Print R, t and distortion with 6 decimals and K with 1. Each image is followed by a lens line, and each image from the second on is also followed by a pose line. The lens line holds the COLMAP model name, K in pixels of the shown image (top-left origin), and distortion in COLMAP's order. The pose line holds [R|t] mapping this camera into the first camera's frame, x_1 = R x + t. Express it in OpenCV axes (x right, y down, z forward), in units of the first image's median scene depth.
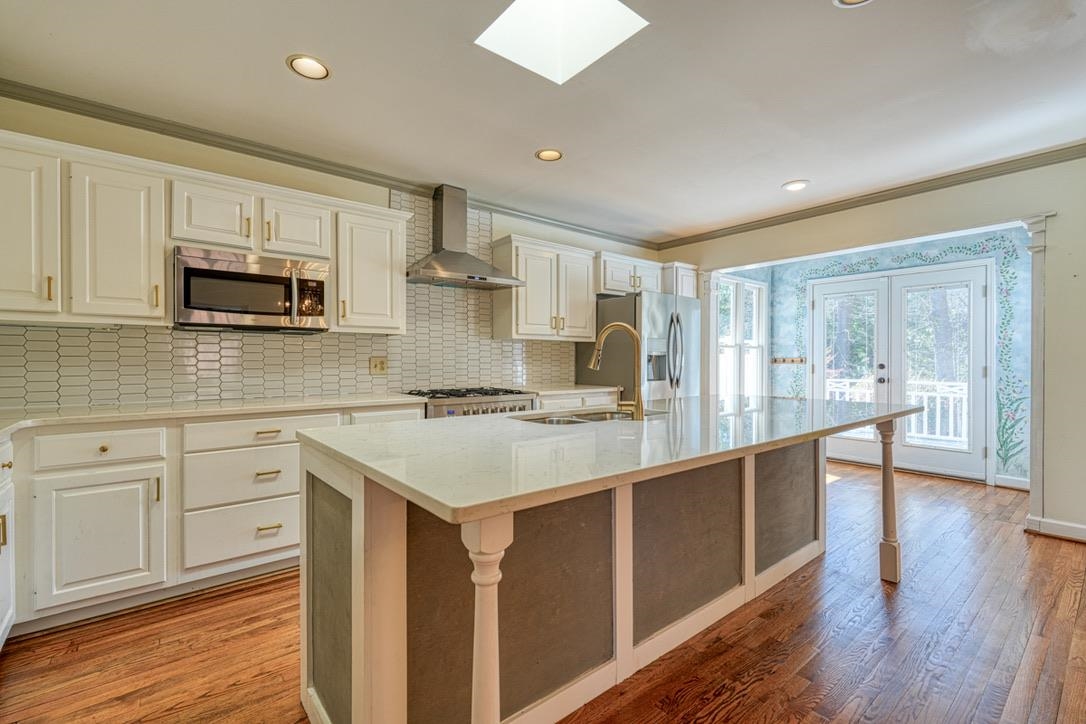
lens RADIAL K [[477.1, 0, 544.5], [0, 477.1, 360.0], [0, 0, 1]] dist [0.003846, -0.000212]
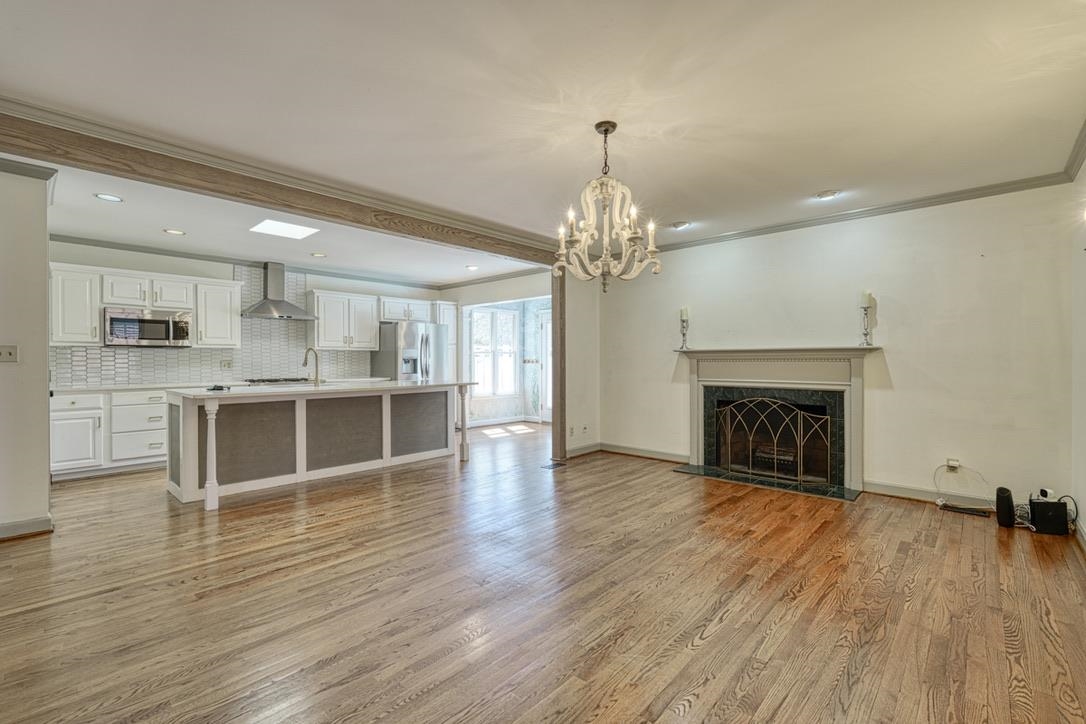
lens RADIAL K [[477.1, 0, 547.0], [0, 477.1, 360.4], [0, 0, 1]] dist [0.003846, -0.000212]
pose [[0.989539, -0.002077, 0.144251, 0.618230], [0.001883, 0.999997, 0.001478, -0.007490], [-0.144253, -0.001191, 0.989540, -0.999345]]
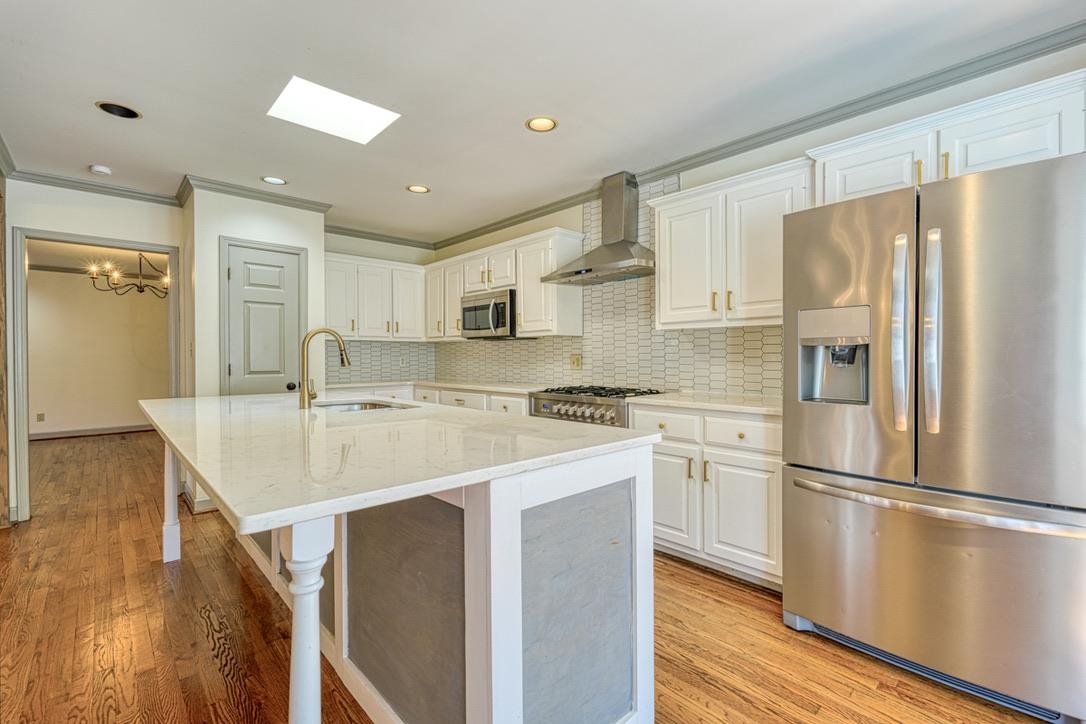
lens RADIAL K [[477.1, 0, 544.4], [0, 477.1, 363.4], [0, 0, 1]] dist [0.003846, -0.000212]
pose [[0.067191, 0.010269, -0.997687, 0.864780], [0.002085, 0.999943, 0.010432, 0.002908], [0.997738, -0.002781, 0.067166, 0.915636]]
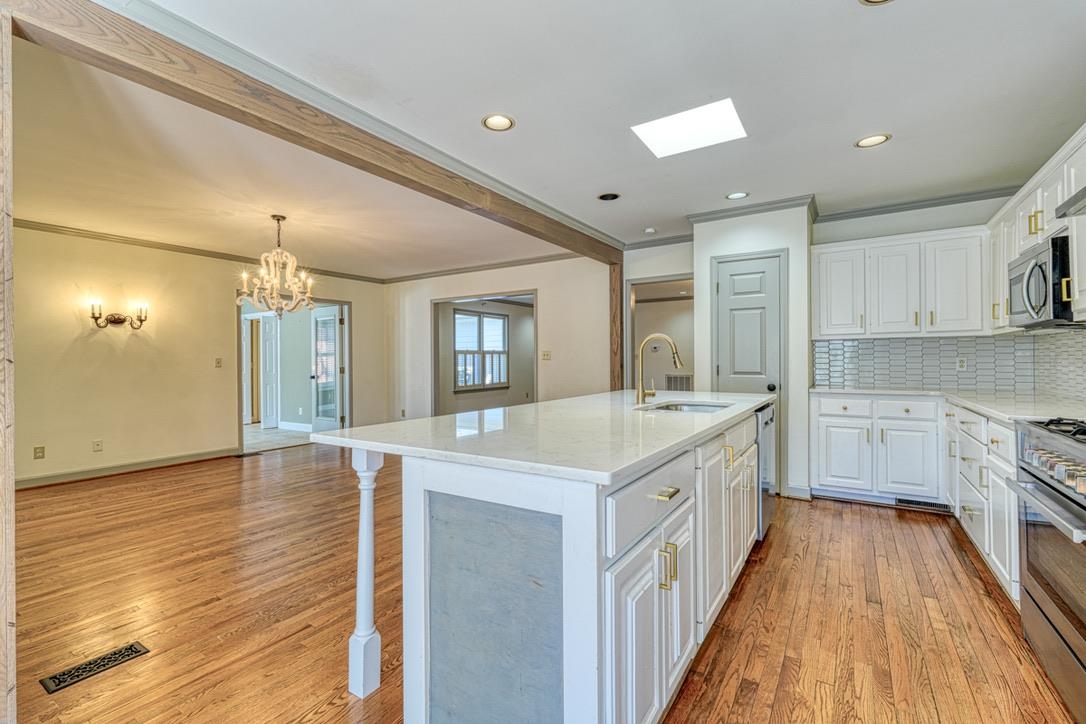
lens RADIAL K [[477.1, 0, 542.6], [0, 477.1, 362.0], [0, 0, 1]] dist [0.003846, -0.000212]
pose [[-0.951115, 0.004289, -0.308806, 0.538813], [0.003634, 0.999990, 0.002697, 0.000885], [0.308815, 0.001443, -0.951121, 1.365448]]
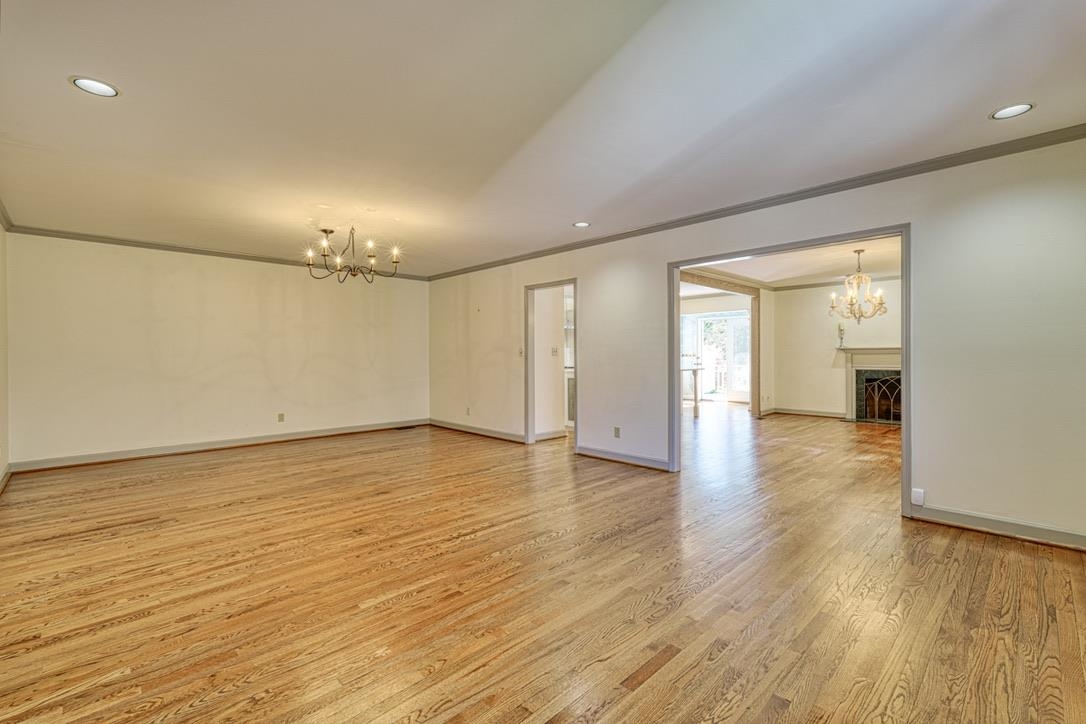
lens RADIAL K [[477.1, 0, 541.5], [0, 477.1, 357.4], [0, 0, 1]] dist [0.003846, -0.000212]
pose [[0.997425, -0.004344, 0.071579, -0.547507], [0.003974, 0.999978, 0.005302, -0.007417], [-0.071600, -0.005004, 0.997421, -1.986179]]
